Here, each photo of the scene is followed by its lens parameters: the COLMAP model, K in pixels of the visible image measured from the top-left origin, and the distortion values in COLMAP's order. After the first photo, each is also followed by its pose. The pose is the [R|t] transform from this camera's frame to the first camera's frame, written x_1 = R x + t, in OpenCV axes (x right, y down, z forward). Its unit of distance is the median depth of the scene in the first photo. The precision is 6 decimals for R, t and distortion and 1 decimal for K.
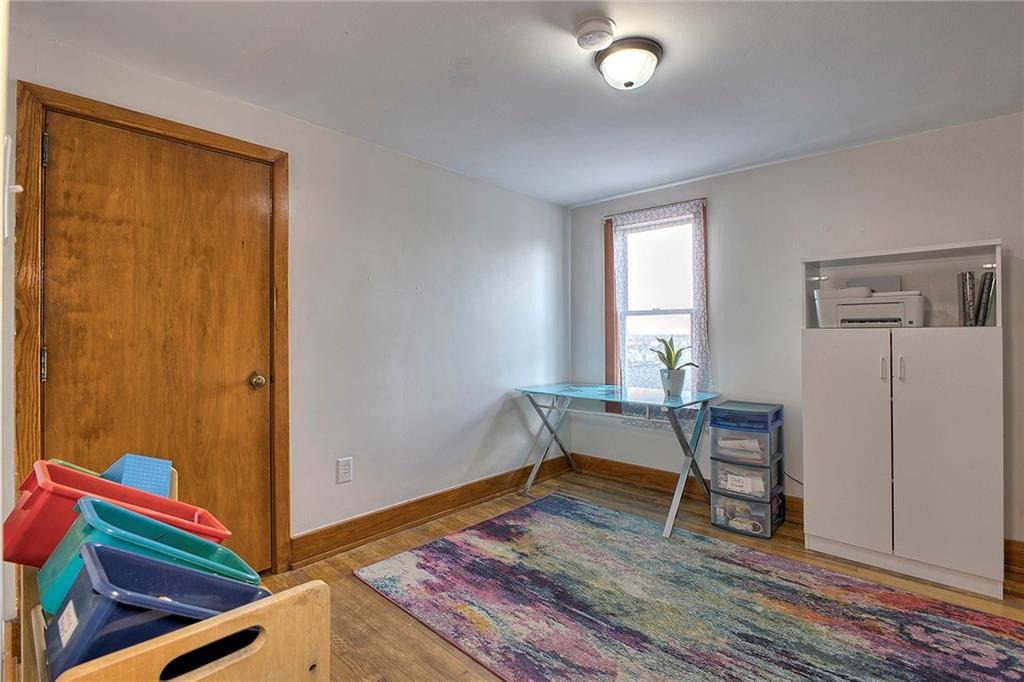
lens RADIAL K [[476.9, 0, 512.9], [0, 476.9, 337.9], [0, 0, 1]] dist [-0.000440, 0.000116]
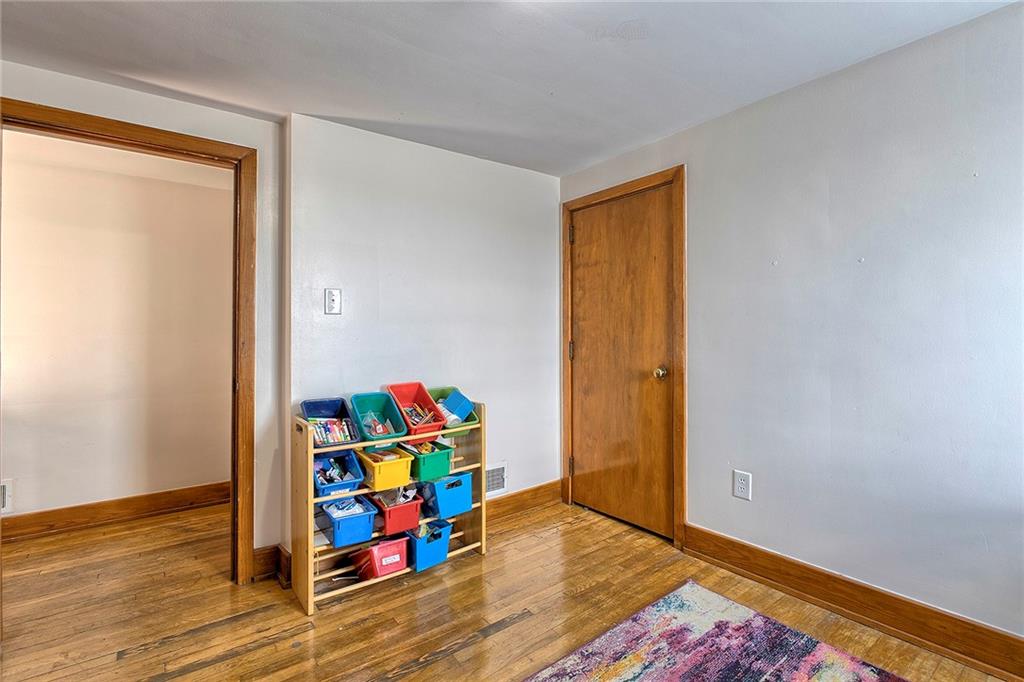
lens RADIAL K [[476.9, 0, 513.2], [0, 476.9, 336.6], [0, 0, 1]] dist [-0.000440, 0.000116]
pose [[-0.169301, 0.011423, -0.985498, 0.670820], [0.006873, 0.999922, 0.010409, -0.014001], [0.985540, -0.005011, -0.169366, 0.823943]]
